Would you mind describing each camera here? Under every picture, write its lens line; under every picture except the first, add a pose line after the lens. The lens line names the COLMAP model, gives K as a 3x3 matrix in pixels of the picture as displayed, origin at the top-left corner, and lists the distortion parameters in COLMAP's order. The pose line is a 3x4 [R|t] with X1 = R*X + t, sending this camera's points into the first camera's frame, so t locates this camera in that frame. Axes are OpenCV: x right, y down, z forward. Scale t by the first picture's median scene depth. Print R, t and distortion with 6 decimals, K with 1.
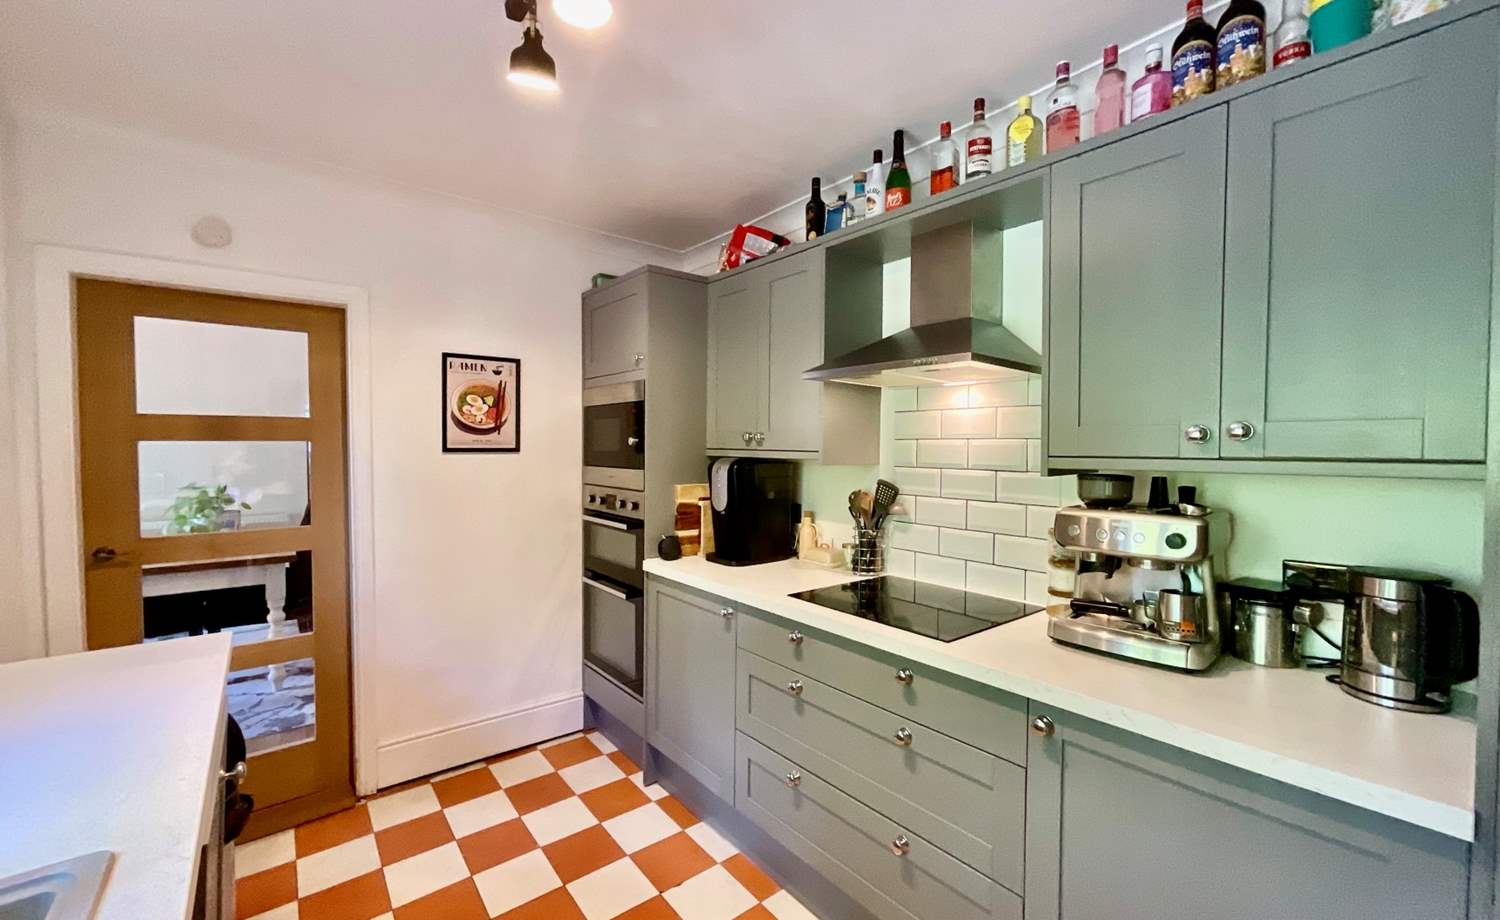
lens RADIAL K [[612.0, 0, 749.4], [0, 612.0, 460.4], [0, 0, 1]] dist [-0.002594, -0.002874]
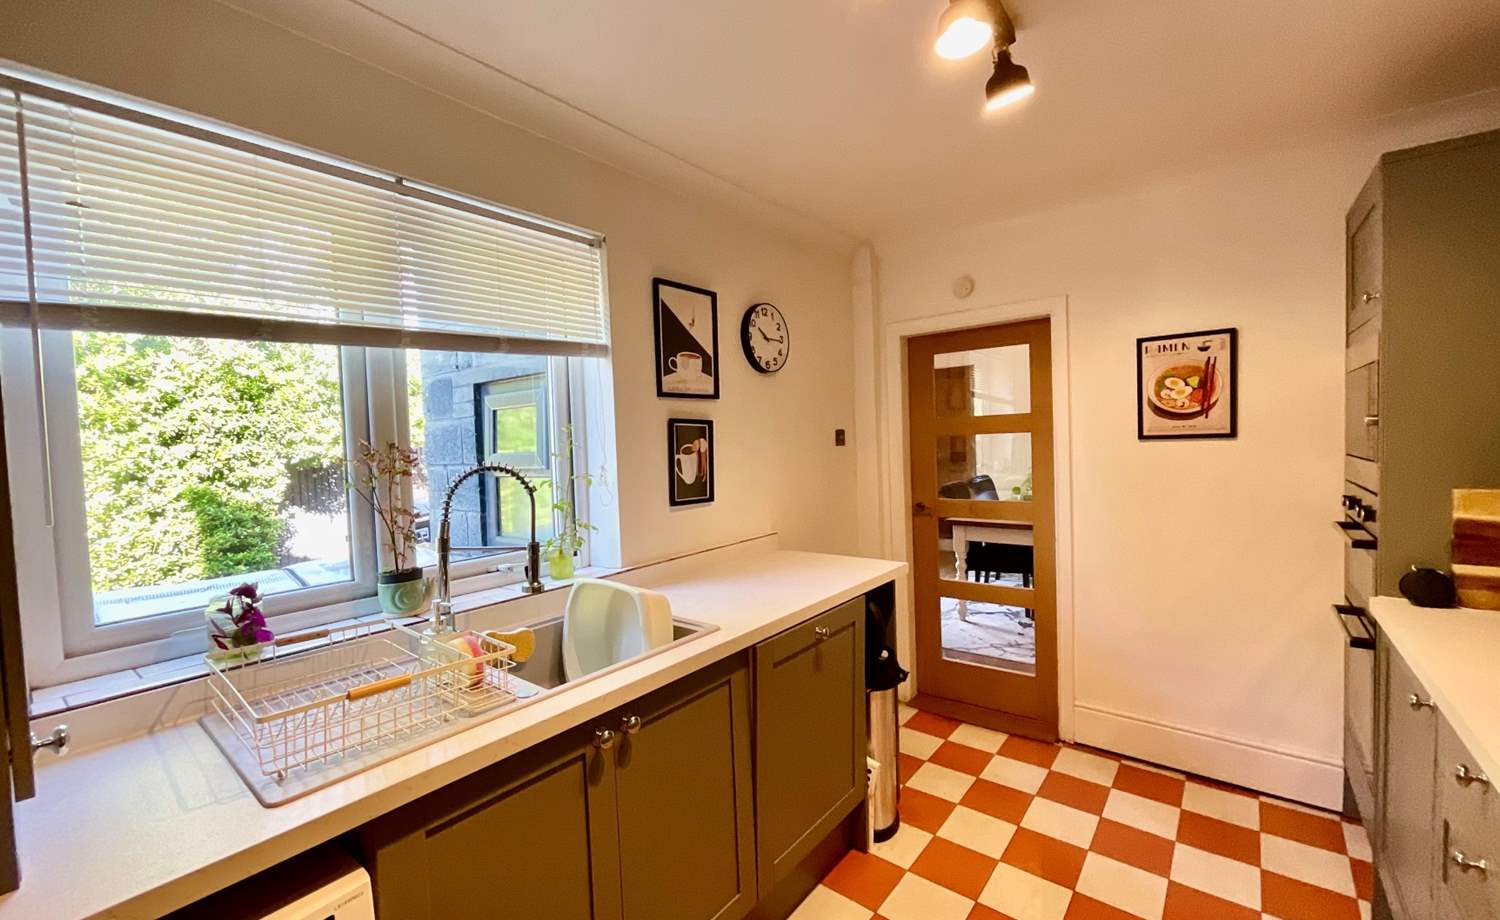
lens RADIAL K [[612.0, 0, 749.4], [0, 612.0, 460.4], [0, 0, 1]] dist [-0.002594, -0.002874]
pose [[0.199610, 0.023356, -0.979597, 0.339680], [0.006253, 0.999665, 0.025109, -0.008732], [0.979856, -0.011137, 0.199397, 0.186710]]
